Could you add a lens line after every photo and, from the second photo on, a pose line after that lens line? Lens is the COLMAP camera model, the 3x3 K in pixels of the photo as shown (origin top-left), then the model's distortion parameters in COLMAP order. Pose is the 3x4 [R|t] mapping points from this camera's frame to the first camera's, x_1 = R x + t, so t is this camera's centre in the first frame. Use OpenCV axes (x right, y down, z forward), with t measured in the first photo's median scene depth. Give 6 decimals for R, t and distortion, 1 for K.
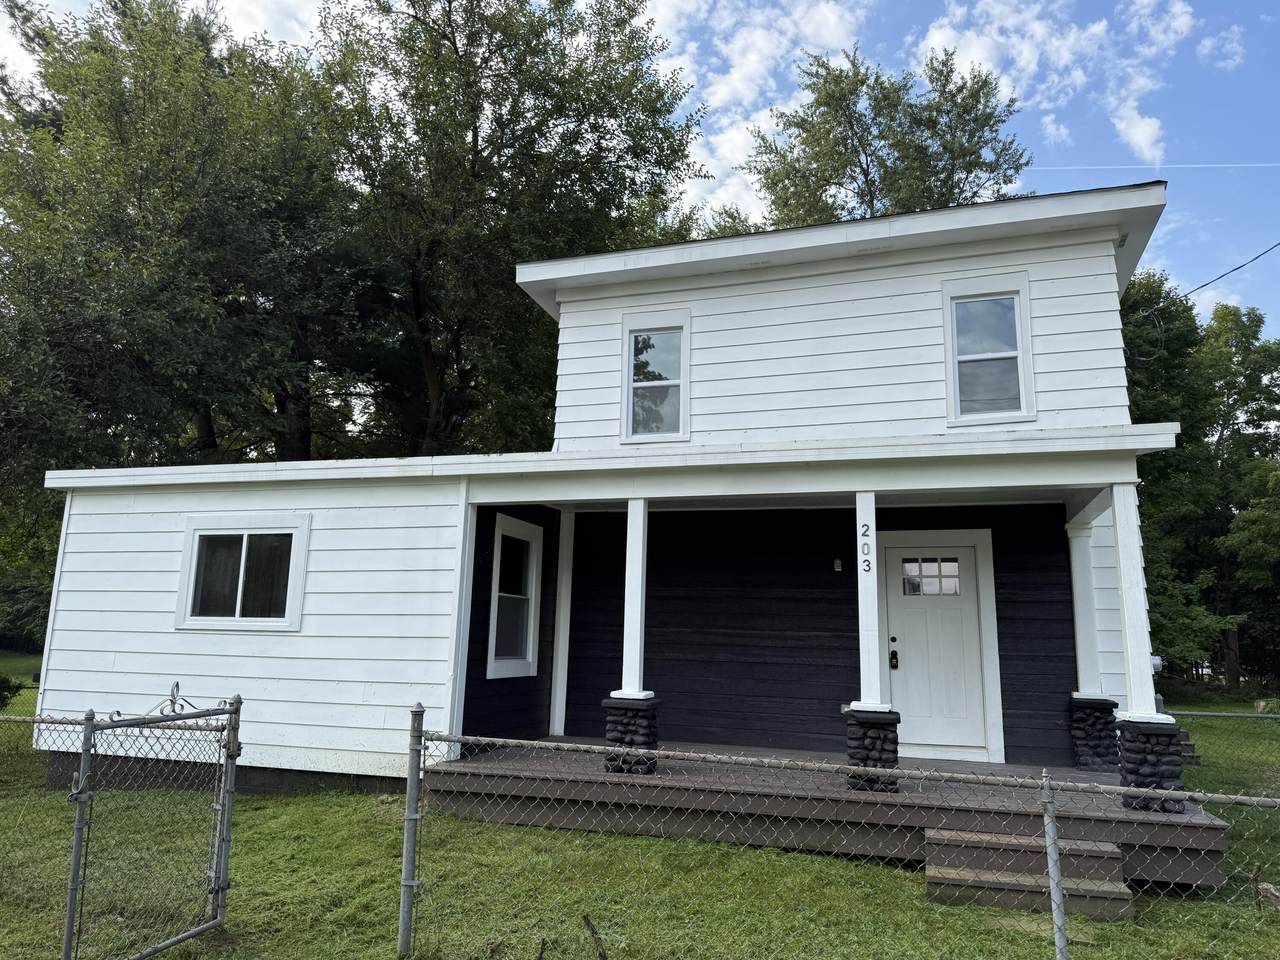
lens RADIAL K [[853.6, 0, 640.0], [0, 853.6, 480.0], [0, 0, 1]] dist [0.000895, -0.031148]
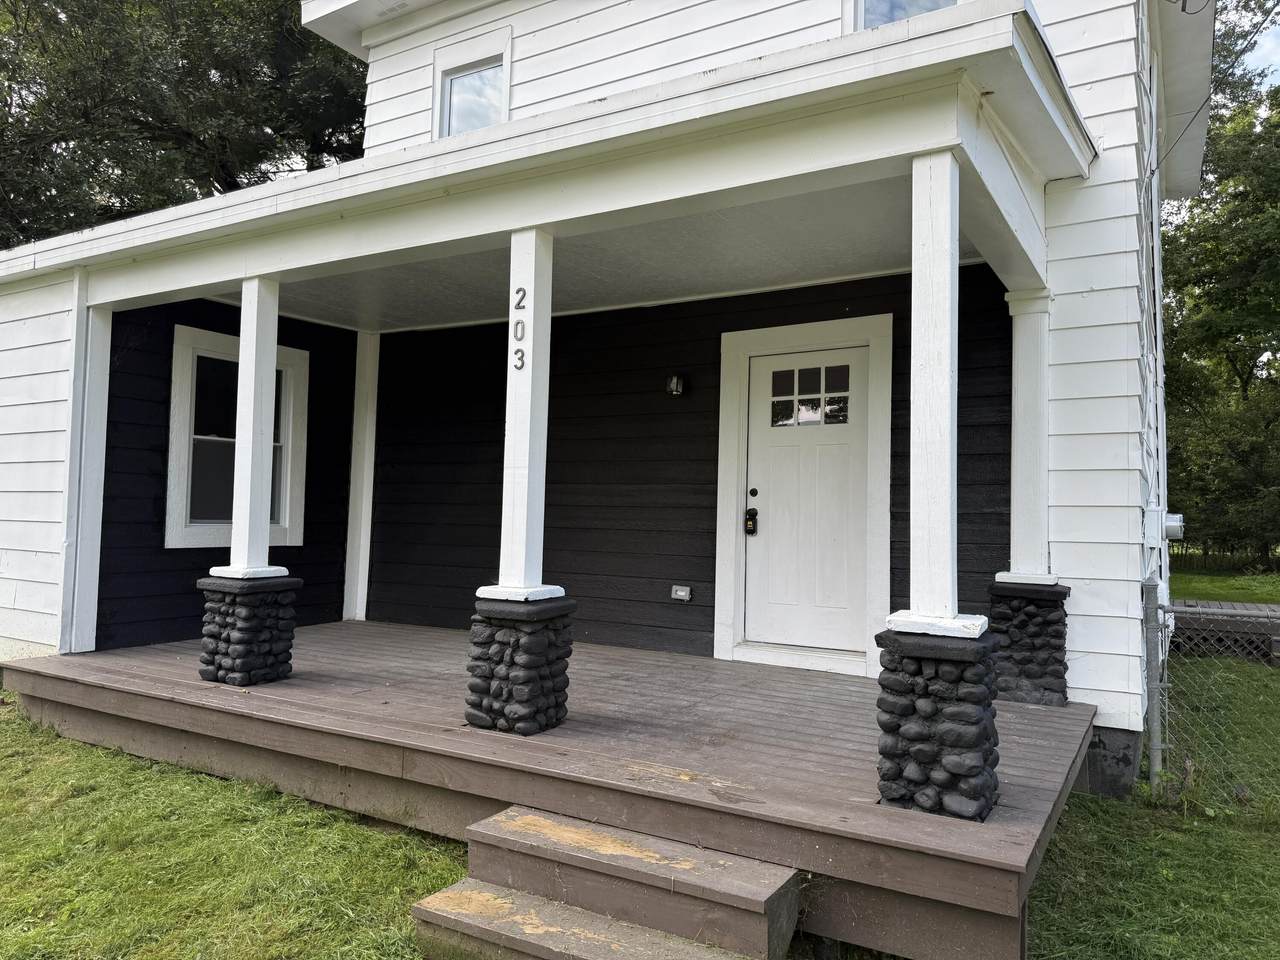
lens RADIAL K [[879.9, 0, 640.0], [0, 879.9, 480.0], [0, 0, 1]] dist [0.086234, -0.094355]
pose [[0.978618, -0.015378, -0.205110, 0.450969], [0.044934, 0.989099, 0.140229, 0.097087], [0.200717, -0.146447, 0.968641, 0.397227]]
